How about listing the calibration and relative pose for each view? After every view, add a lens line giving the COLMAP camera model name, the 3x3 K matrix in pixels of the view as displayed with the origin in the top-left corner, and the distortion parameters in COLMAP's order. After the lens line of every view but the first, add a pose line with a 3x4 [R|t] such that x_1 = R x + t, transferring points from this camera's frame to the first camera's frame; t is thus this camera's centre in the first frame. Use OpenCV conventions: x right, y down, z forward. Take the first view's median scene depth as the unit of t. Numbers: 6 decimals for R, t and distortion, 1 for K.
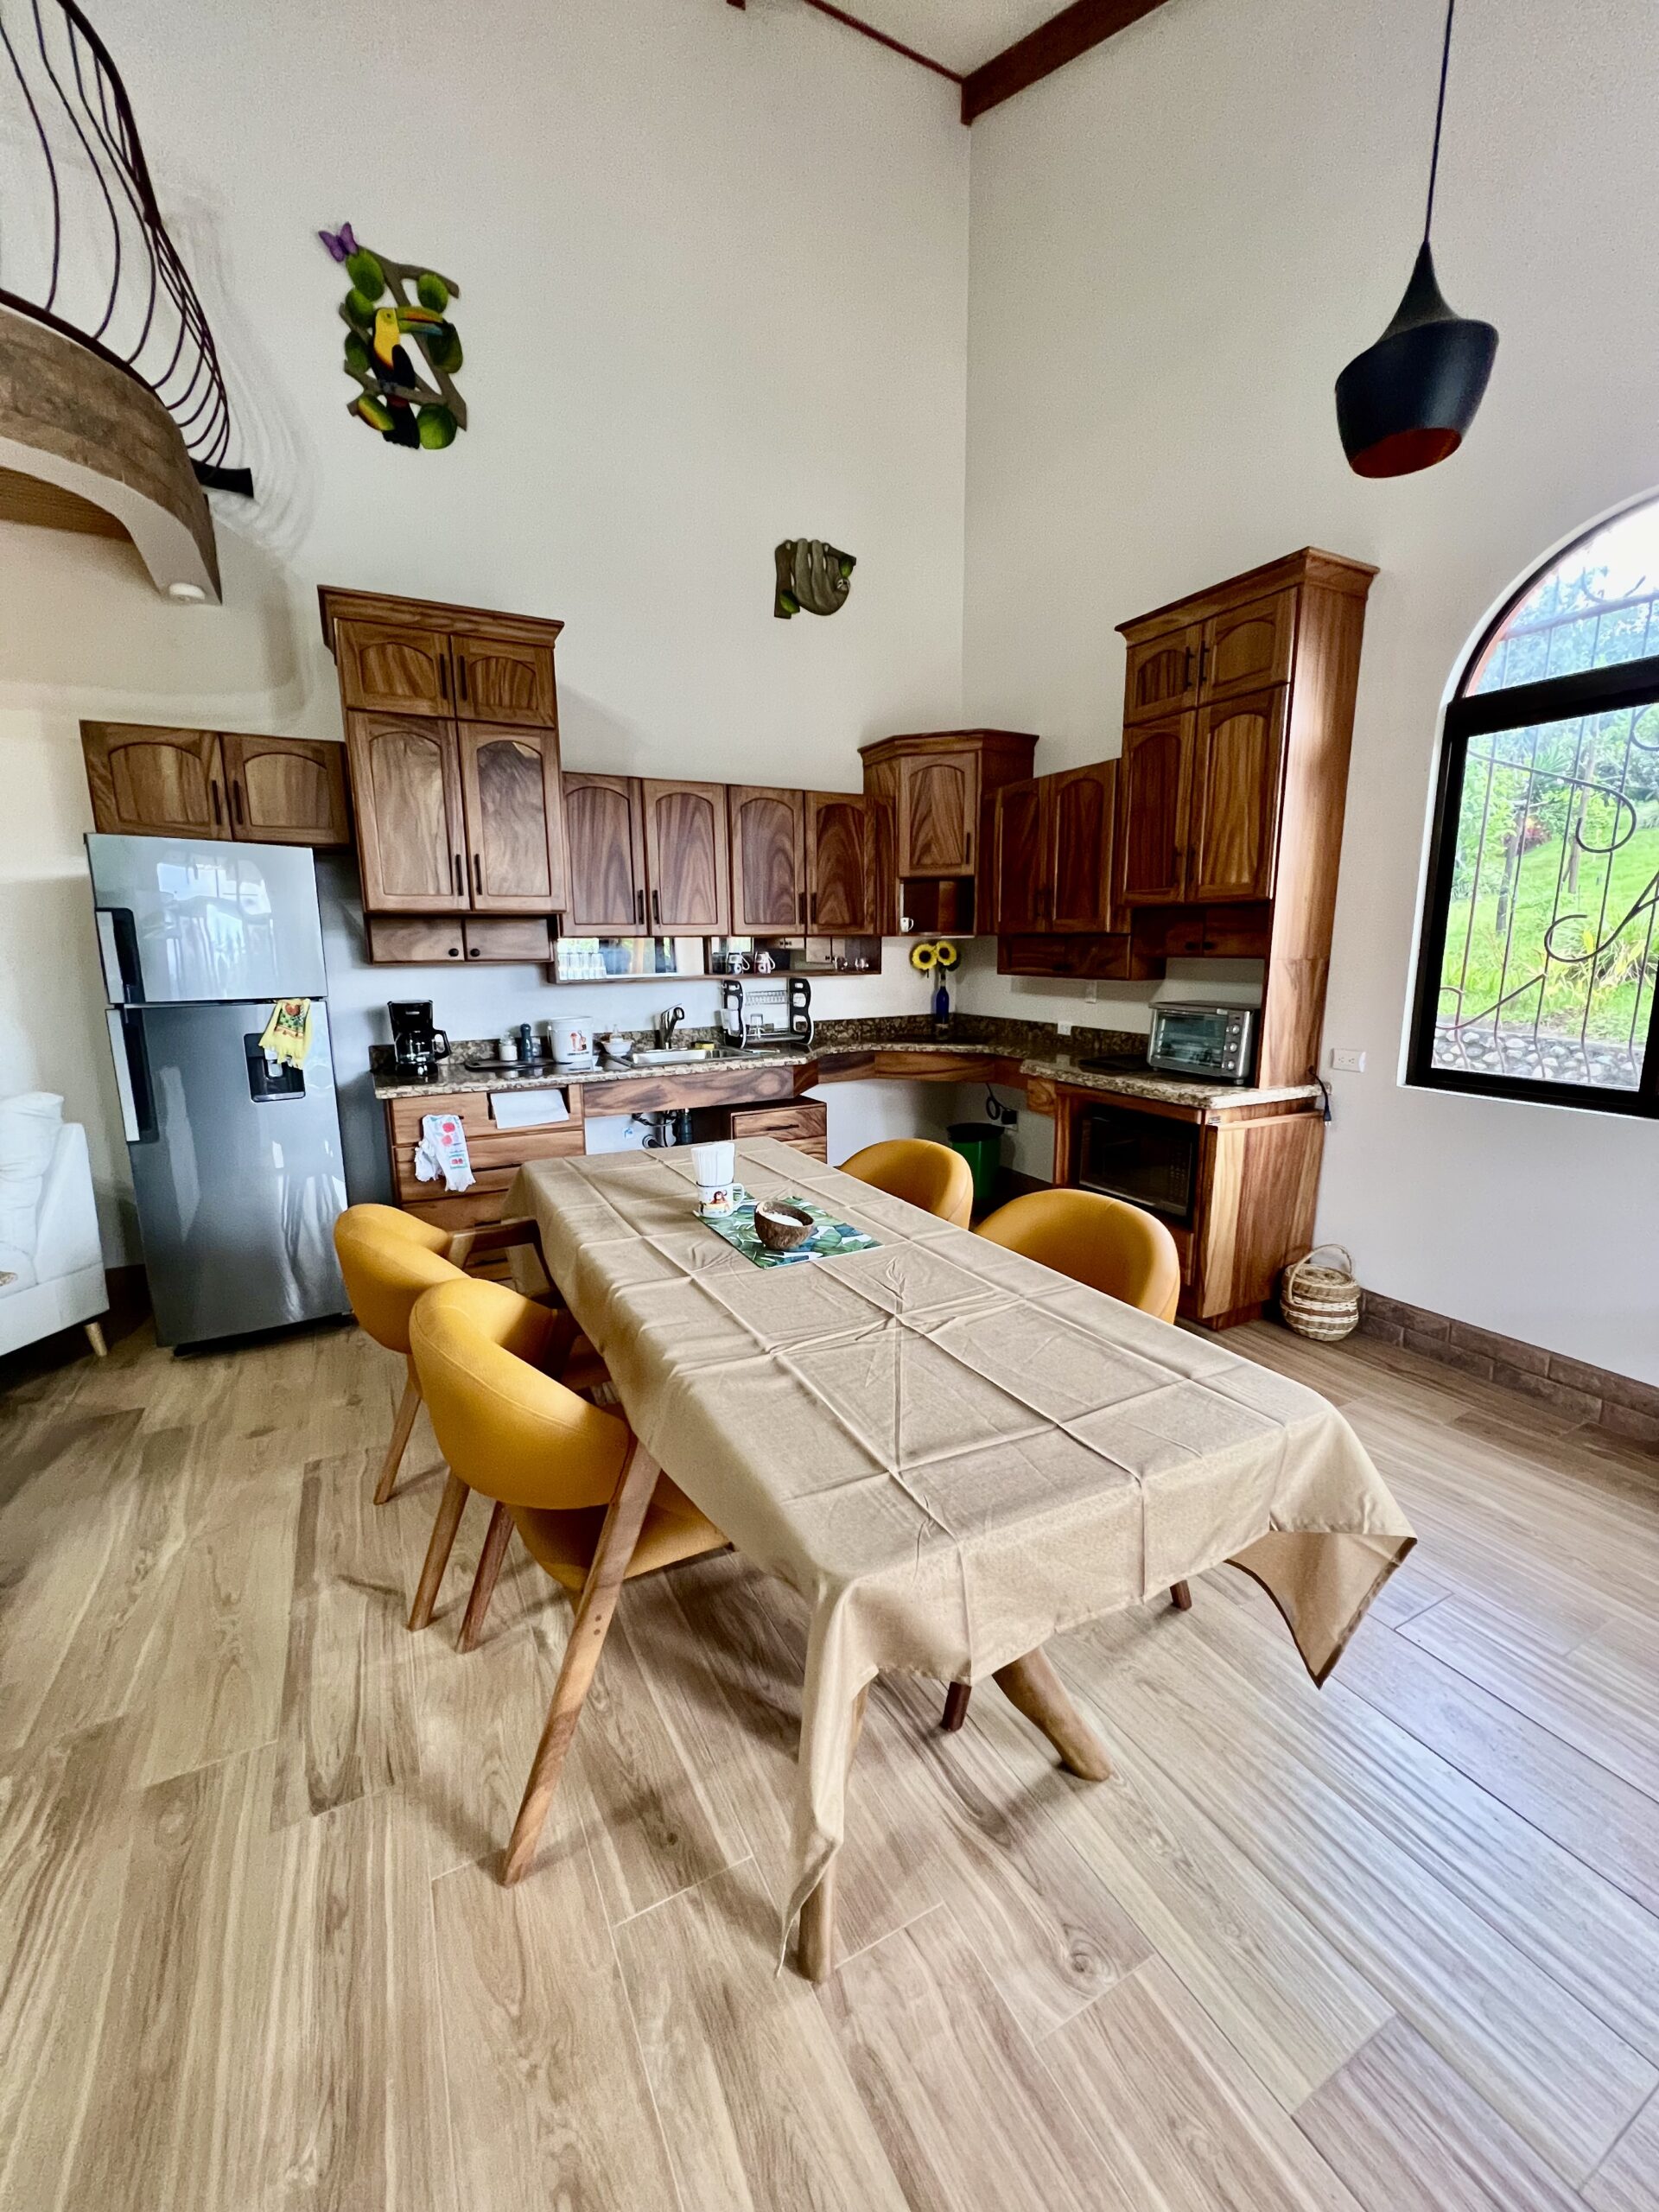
lens RADIAL K [[854.6, 0, 820.4], [0, 854.6, 1110.5], [0, 0, 1]] dist [0.005396, -0.000495]
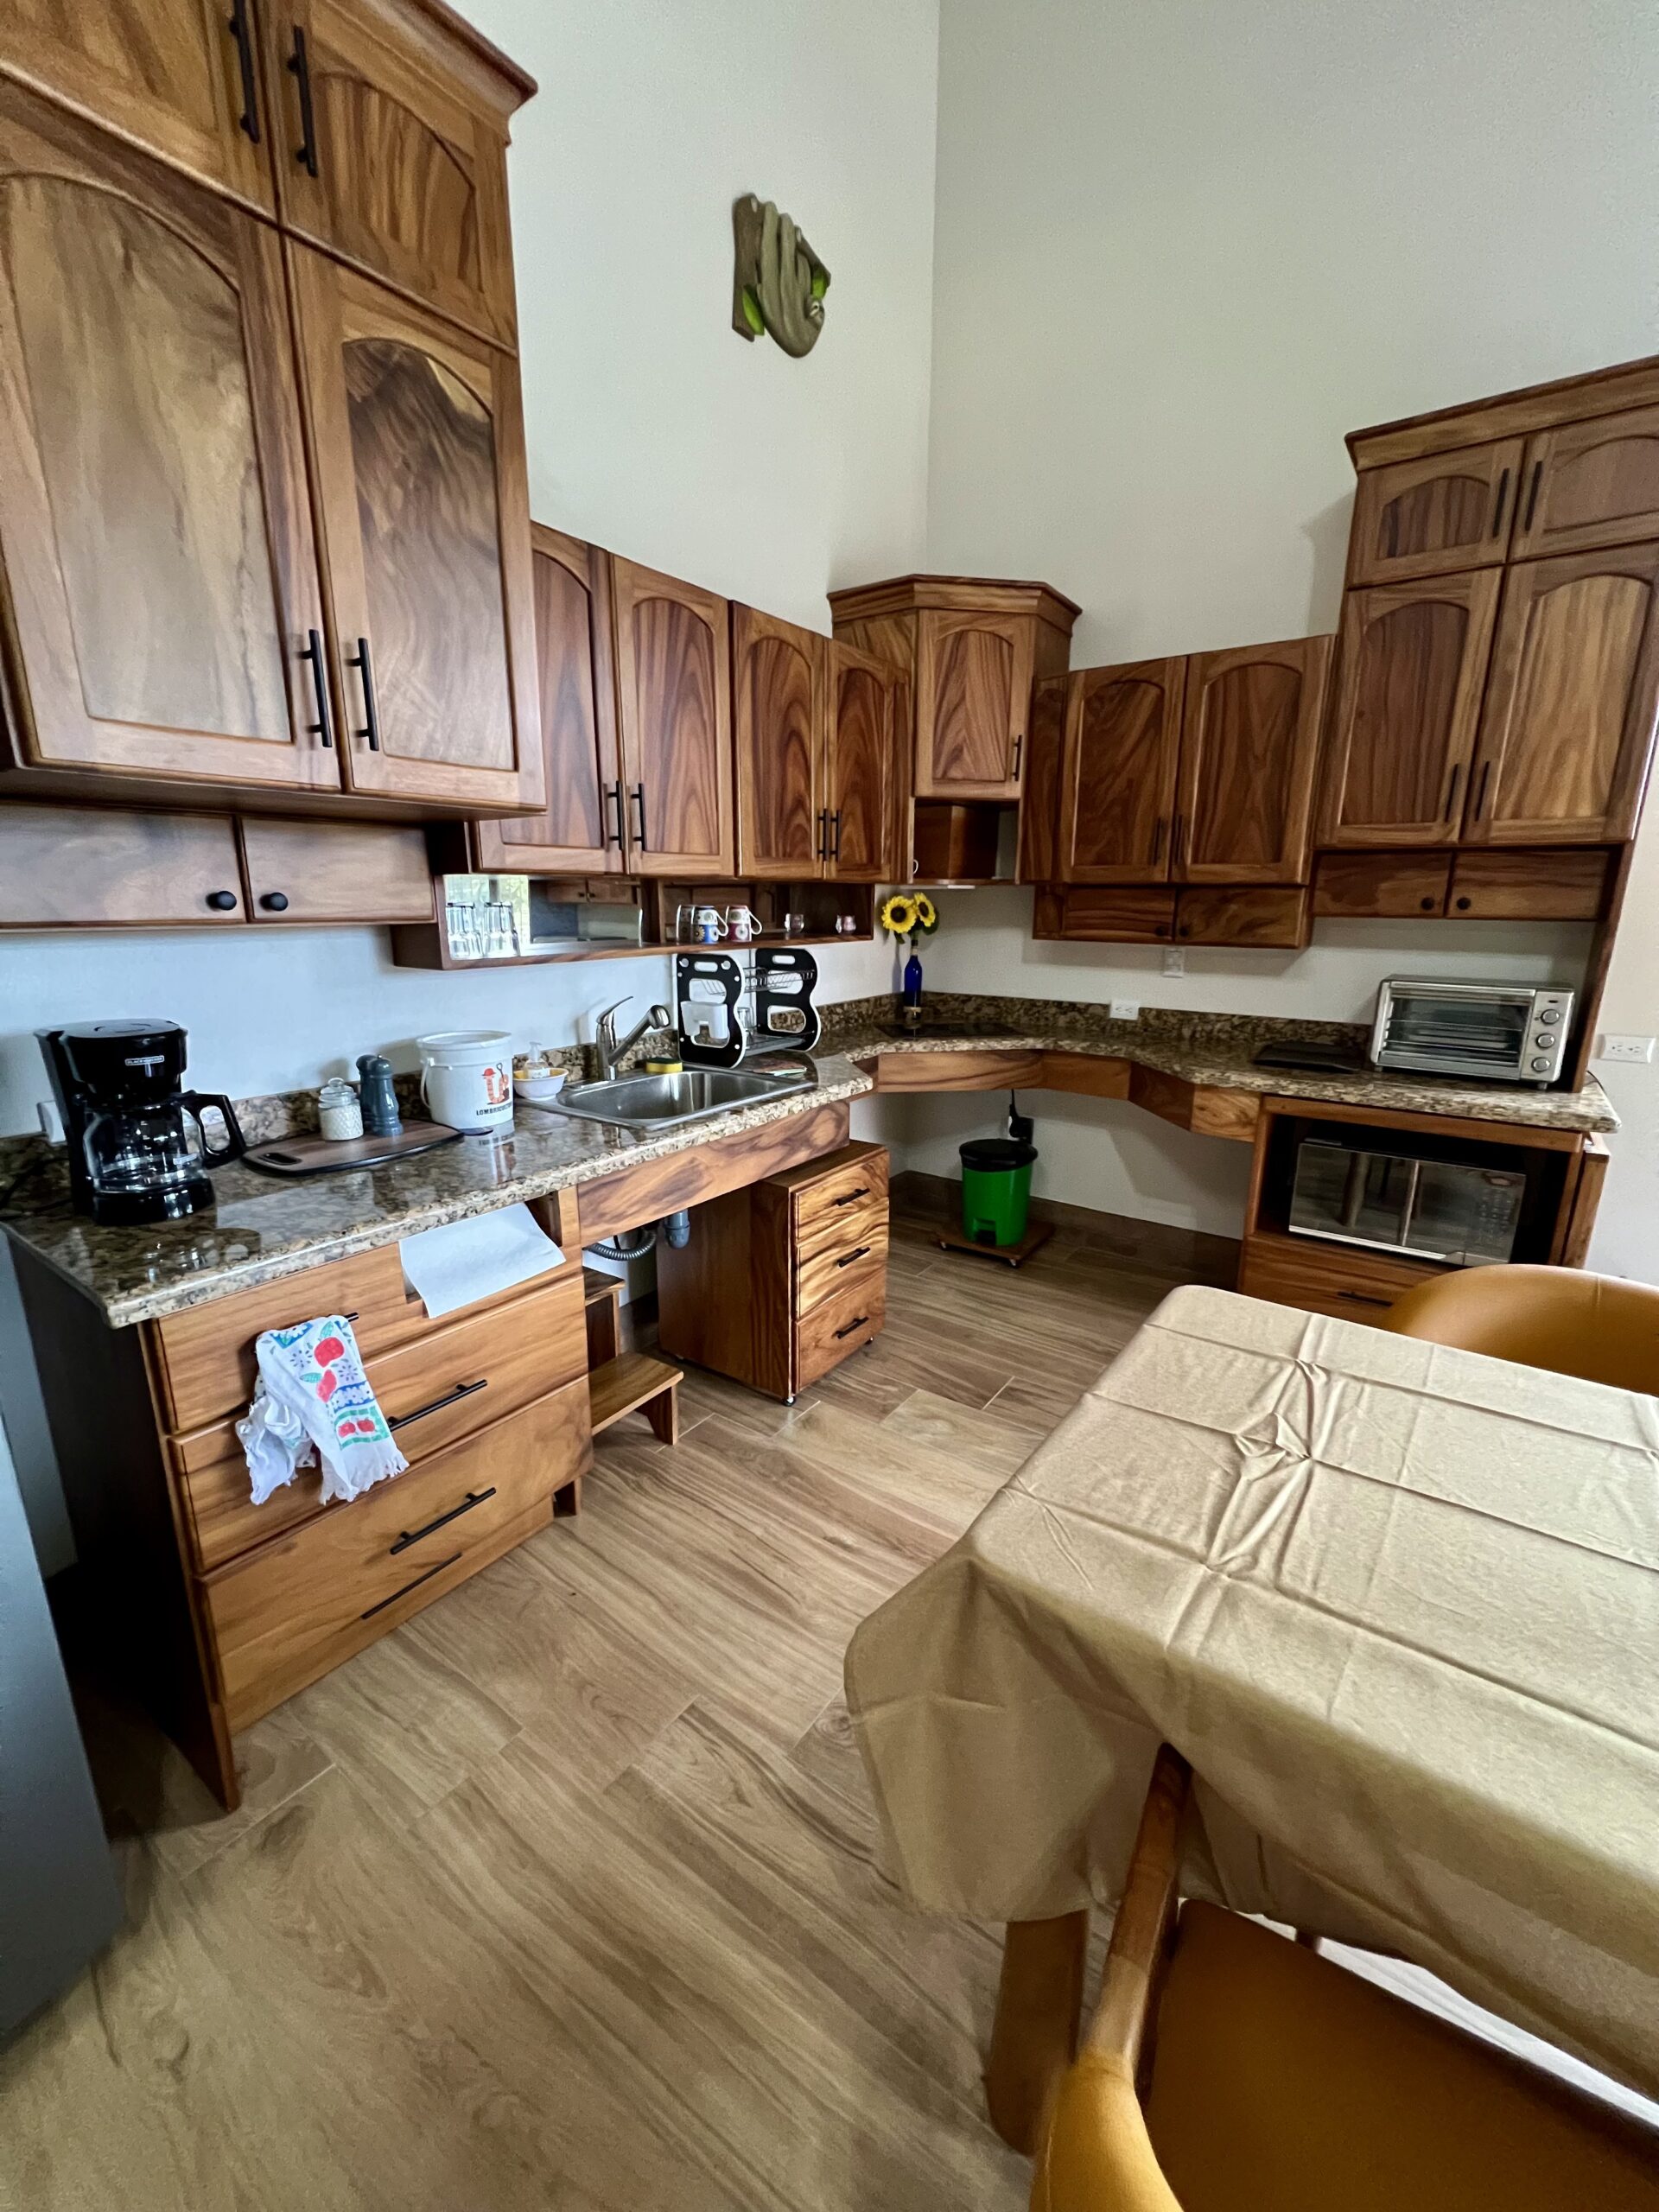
lens RADIAL K [[854.6, 0, 791.3], [0, 854.6, 1105.9], [0, 0, 1]] dist [0.005396, -0.000495]
pose [[0.897313, -0.091881, 0.431726, -0.385449], [0.072684, 0.995500, 0.060796, -0.096033], [-0.435370, -0.023174, 0.899953, 0.532447]]
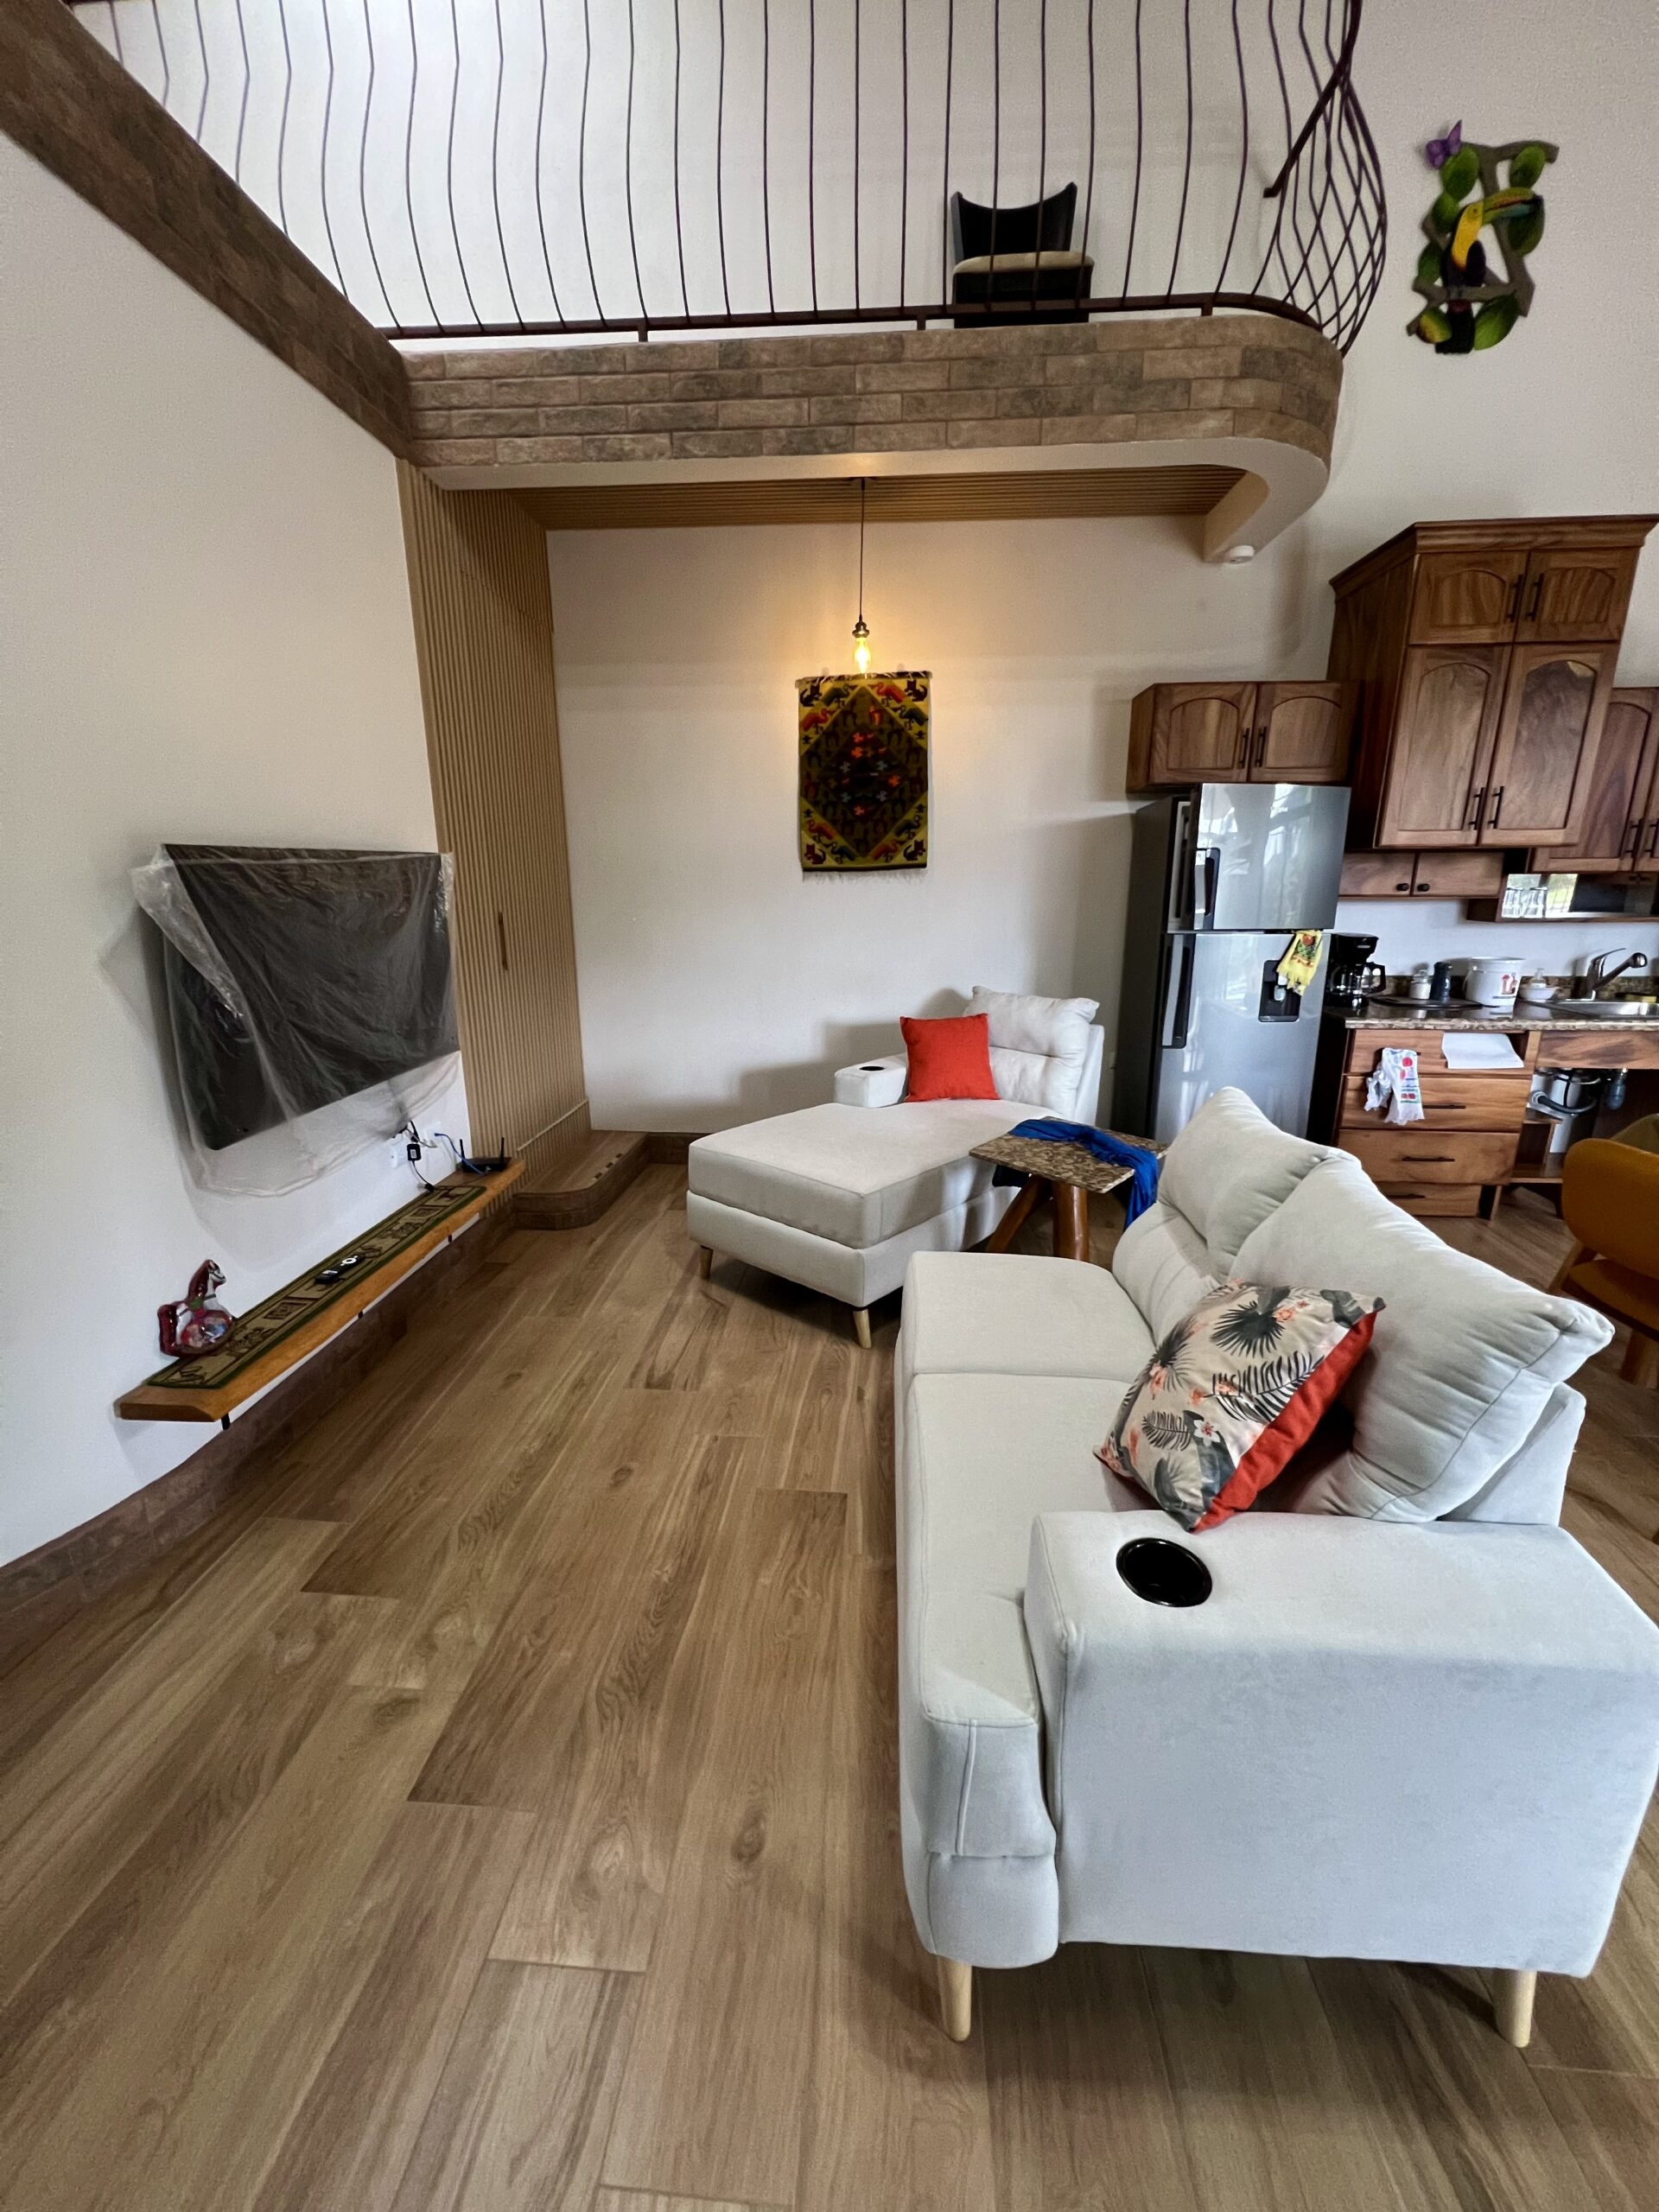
lens RADIAL K [[854.6, 0, 871.8], [0, 854.6, 1106.5], [0, 0, 1]] dist [0.005396, -0.000495]
pose [[0.864785, 0.143046, -0.481337, -0.465910], [-0.104948, 0.988884, 0.105328, 0.030523], [0.491053, -0.040570, 0.870184, -0.199356]]
